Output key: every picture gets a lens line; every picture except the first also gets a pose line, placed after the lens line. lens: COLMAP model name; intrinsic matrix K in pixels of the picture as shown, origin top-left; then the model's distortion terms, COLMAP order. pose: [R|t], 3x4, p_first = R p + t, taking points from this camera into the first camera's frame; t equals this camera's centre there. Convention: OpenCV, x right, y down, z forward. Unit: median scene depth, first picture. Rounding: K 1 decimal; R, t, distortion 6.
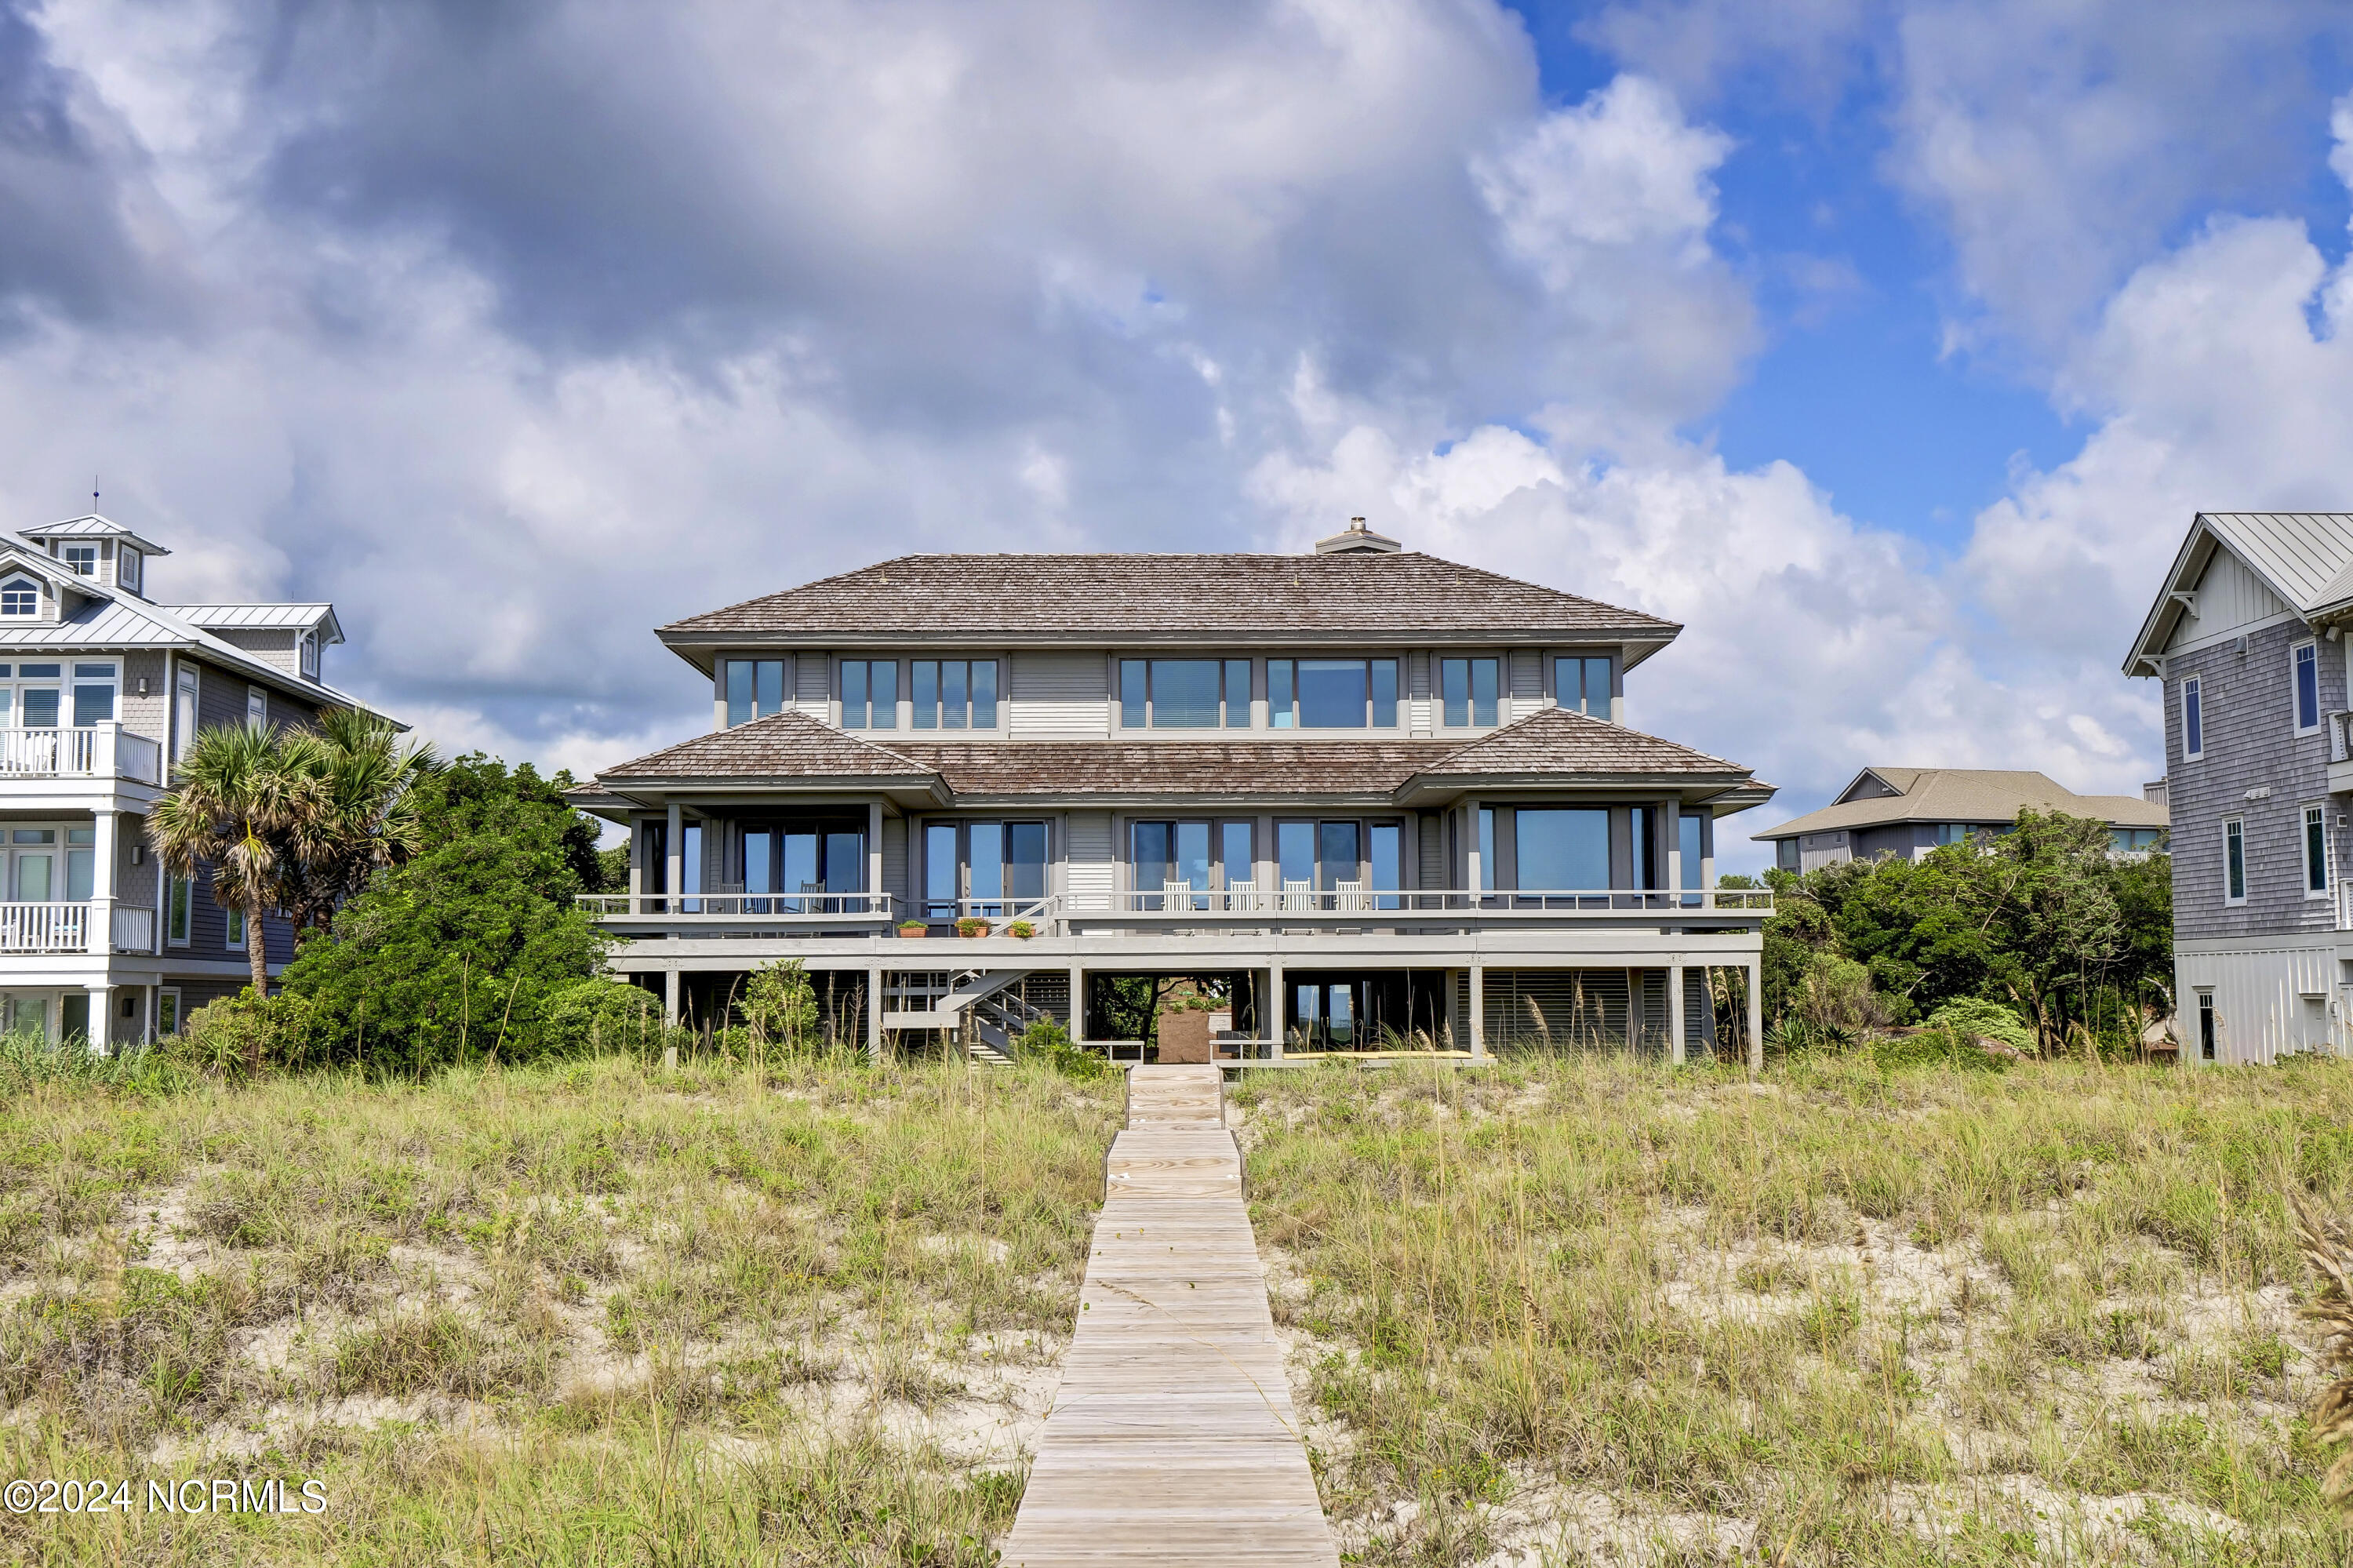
lens RADIAL K [[2473.2, 0, 1176.5], [0, 2473.2, 784.0], [0, 0, 1]] dist [0.145512, -0.002251]
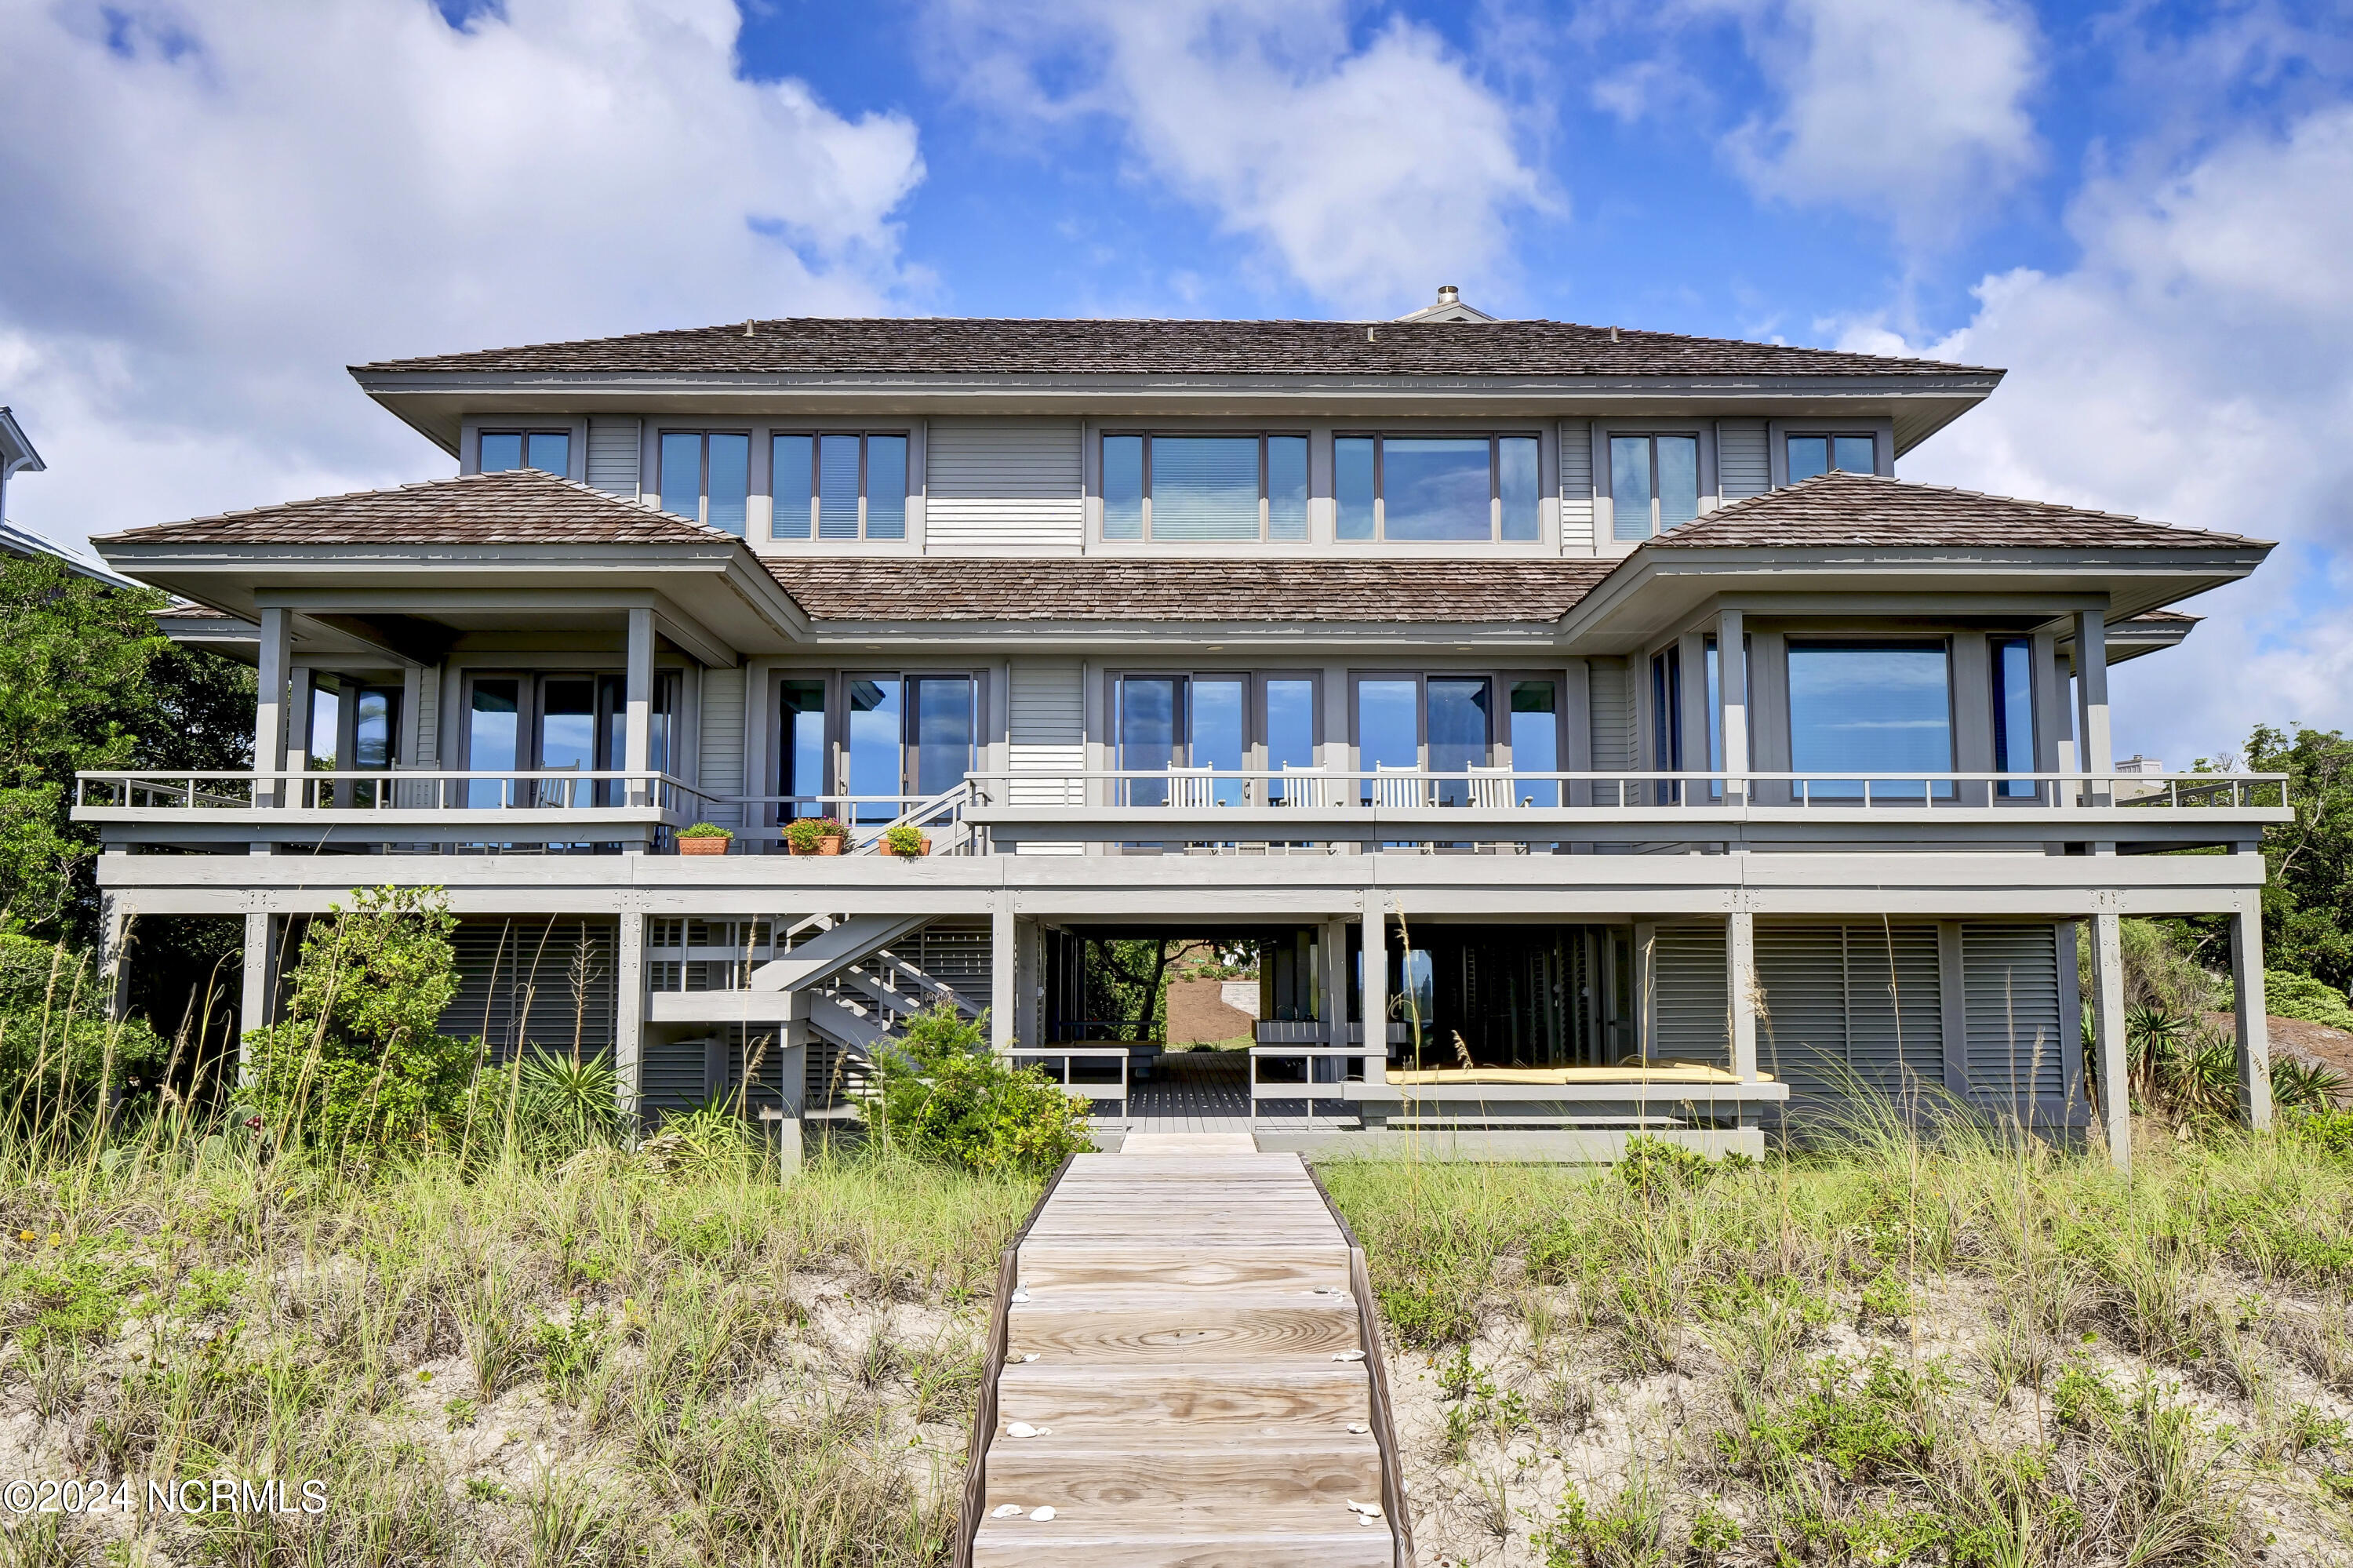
lens RADIAL K [[1767.4, 0, 1176.5], [0, 1767.4, 784.0], [0, 0, 1]] dist [0.033612, 0.001165]
pose [[0.999972, 0.003795, -0.006389, -0.000412], [-0.003893, 0.999874, -0.015376, 0.050130], [0.006330, 0.015400, 0.999861, 0.590548]]
